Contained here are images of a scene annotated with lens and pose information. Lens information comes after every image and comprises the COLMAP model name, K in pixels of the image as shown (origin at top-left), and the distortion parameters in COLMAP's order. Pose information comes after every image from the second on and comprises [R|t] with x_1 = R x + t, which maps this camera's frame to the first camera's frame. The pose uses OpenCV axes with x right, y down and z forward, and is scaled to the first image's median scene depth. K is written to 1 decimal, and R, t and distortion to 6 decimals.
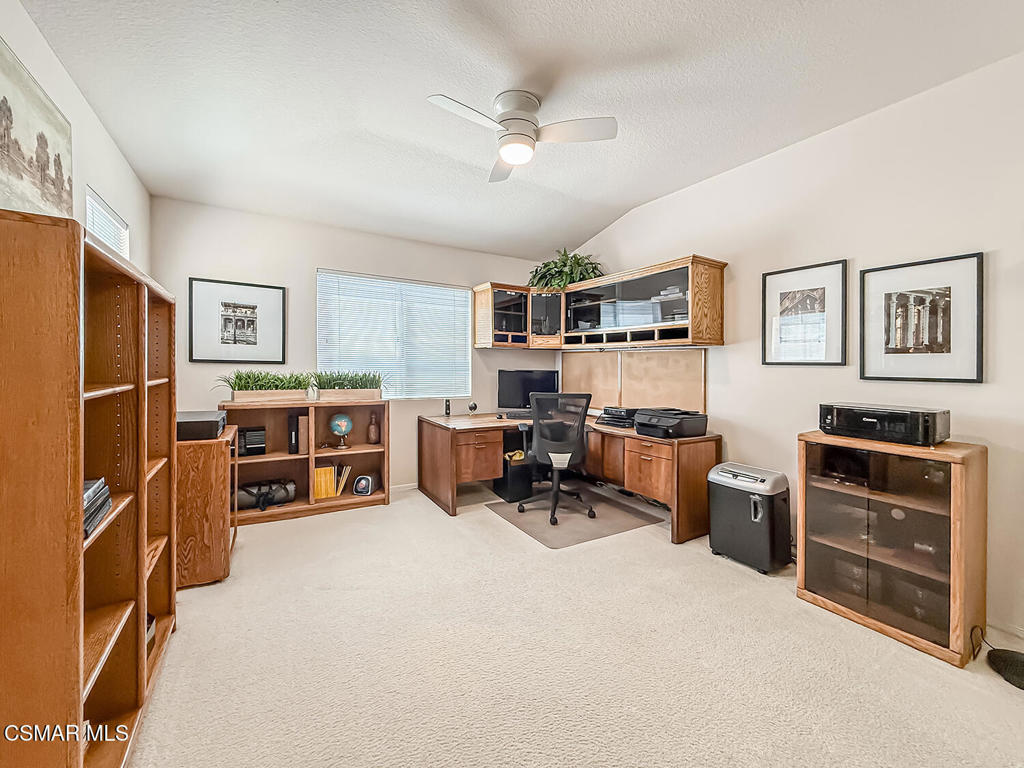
lens RADIAL K [[424.8, 0, 513.9], [0, 424.8, 363.3], [0, 0, 1]] dist [-0.000738, -0.000249]
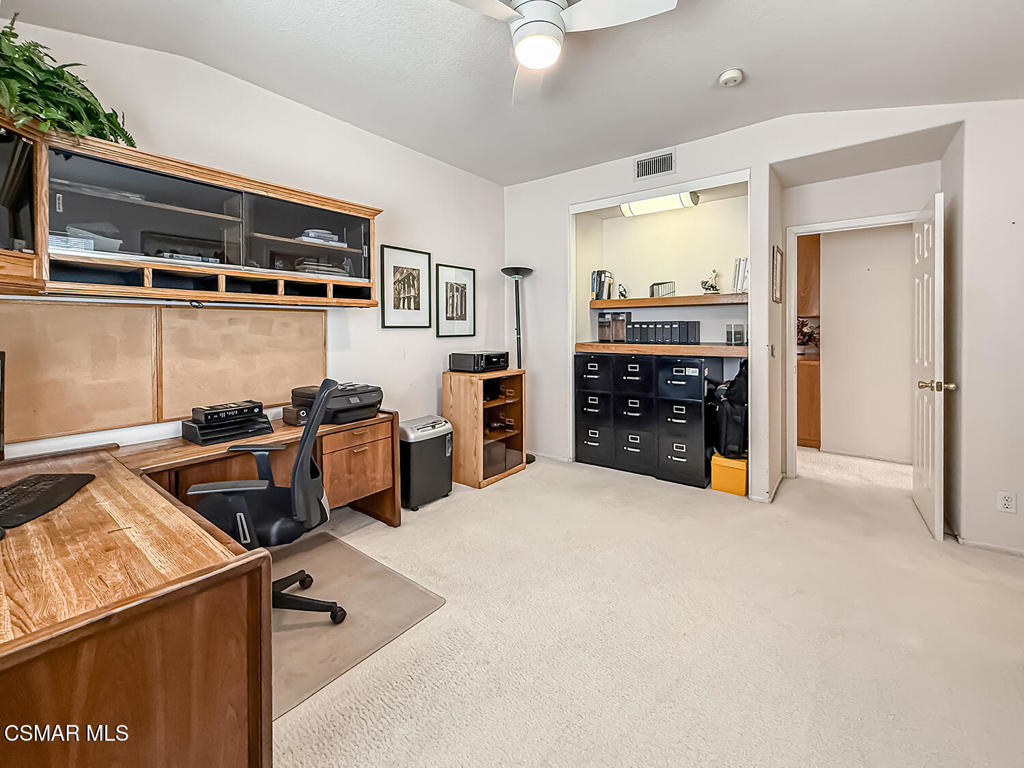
lens RADIAL K [[429.5, 0, 510.9], [0, 429.5, 326.7], [0, 0, 1]] dist [0.000066, -0.000046]
pose [[-0.353077, -0.006794, 0.935570, -0.661660], [0.000120, 0.999973, 0.007307, -0.010761], [-0.935594, 0.002693, -0.353067, 1.288579]]
